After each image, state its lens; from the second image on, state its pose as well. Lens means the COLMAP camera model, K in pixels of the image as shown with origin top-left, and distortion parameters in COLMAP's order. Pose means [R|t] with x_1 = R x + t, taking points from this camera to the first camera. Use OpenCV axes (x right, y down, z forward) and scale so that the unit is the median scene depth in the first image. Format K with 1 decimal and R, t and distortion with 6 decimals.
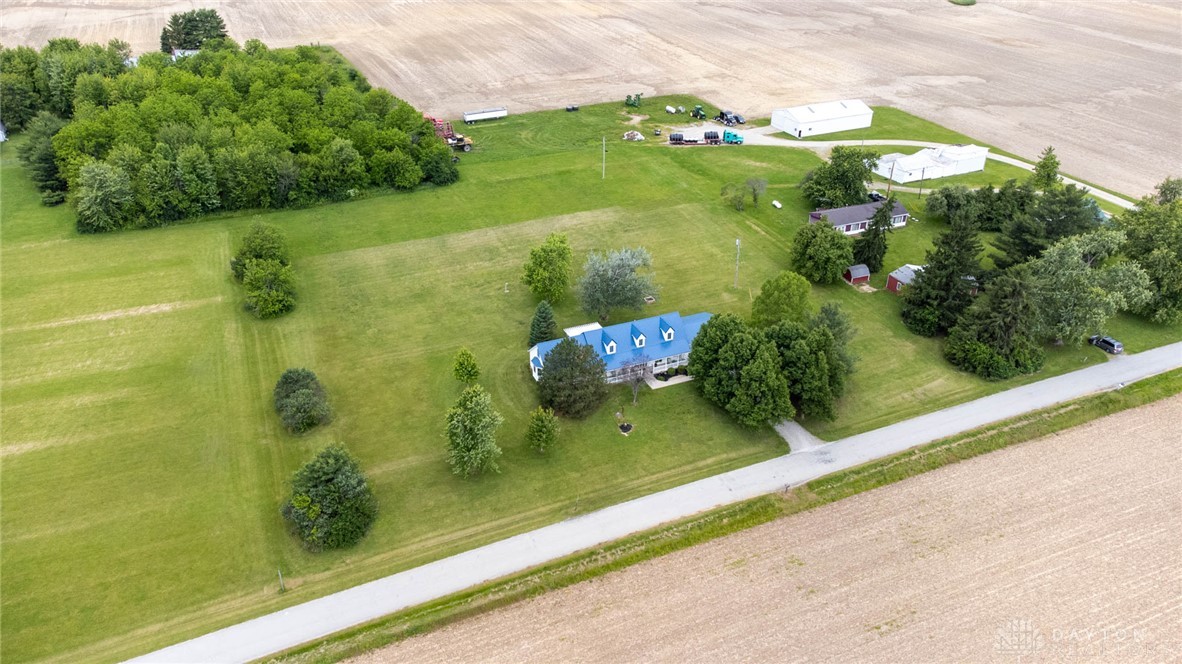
lens RADIAL K [[887.6, 0, 591.0], [0, 887.6, 332.0], [0, 0, 1]] dist [-0.004651, 0.092332]
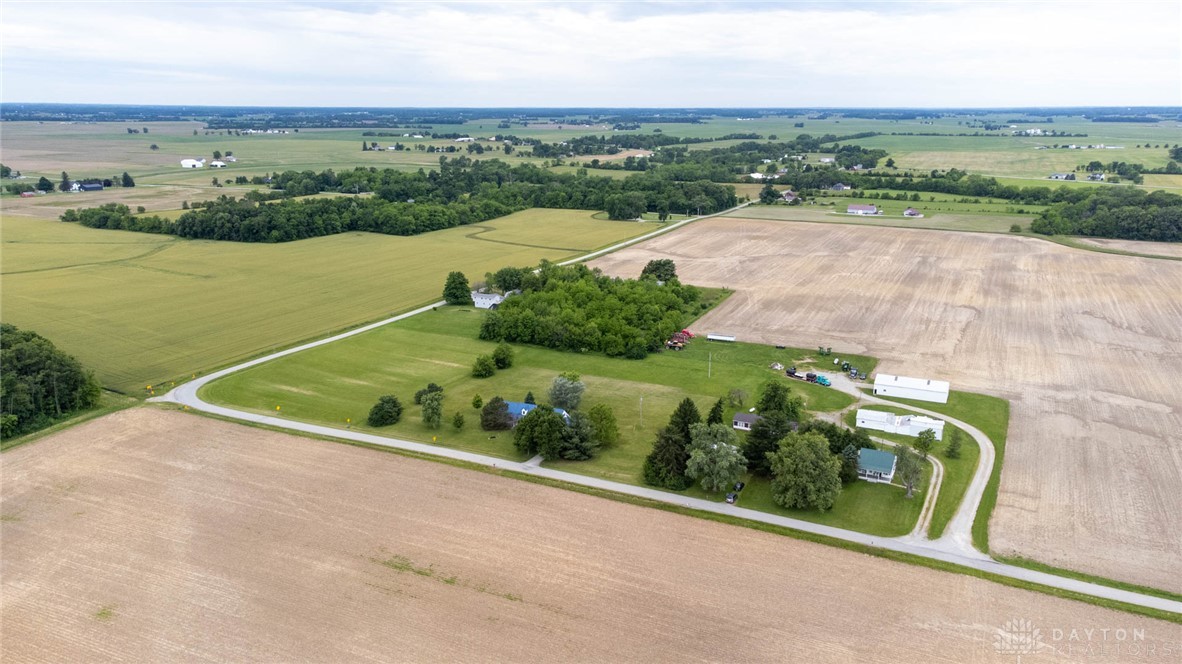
lens RADIAL K [[887.6, 0, 591.0], [0, 887.6, 332.0], [0, 0, 1]] dist [-0.004651, 0.092332]
pose [[0.651034, 0.184898, -0.736185, 1.415776], [-0.379911, 0.919027, -0.105148, 0.002558], [0.657132, 0.348140, 0.668563, -0.342968]]
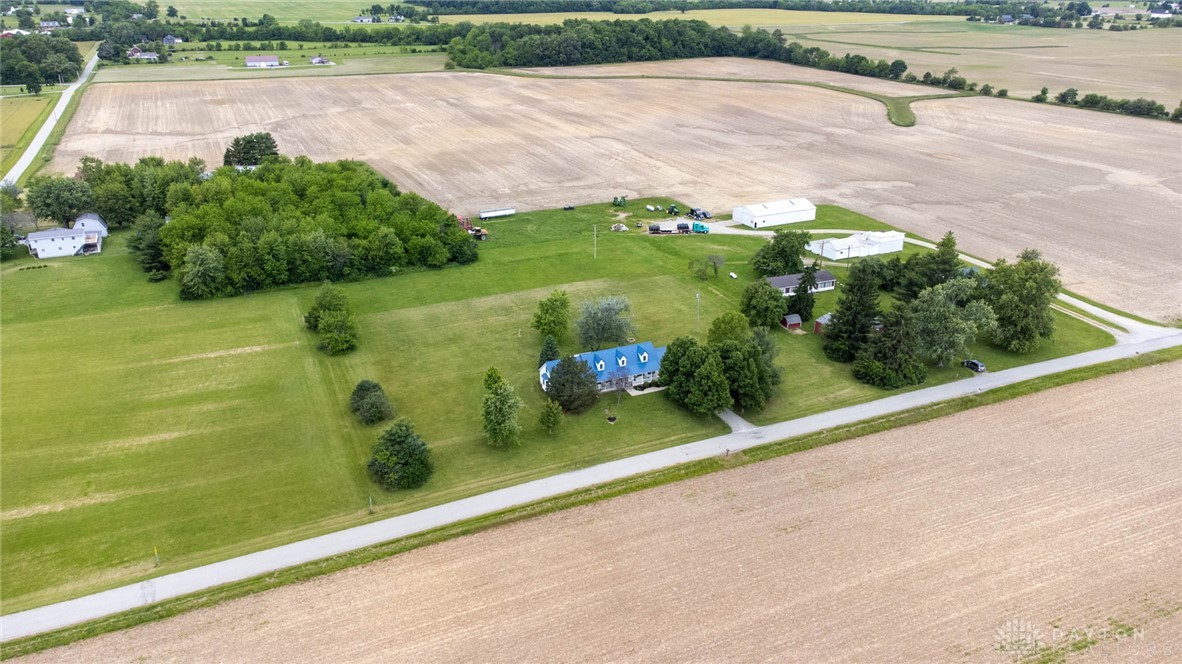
lens RADIAL K [[887.6, 0, 591.0], [0, 887.6, 332.0], [0, 0, 1]] dist [-0.004651, 0.092332]
pose [[0.999946, -0.008166, 0.006427, -0.000275], [0.008932, 0.991473, -0.130010, 0.118432], [-0.005311, 0.130060, 0.991492, -0.281903]]
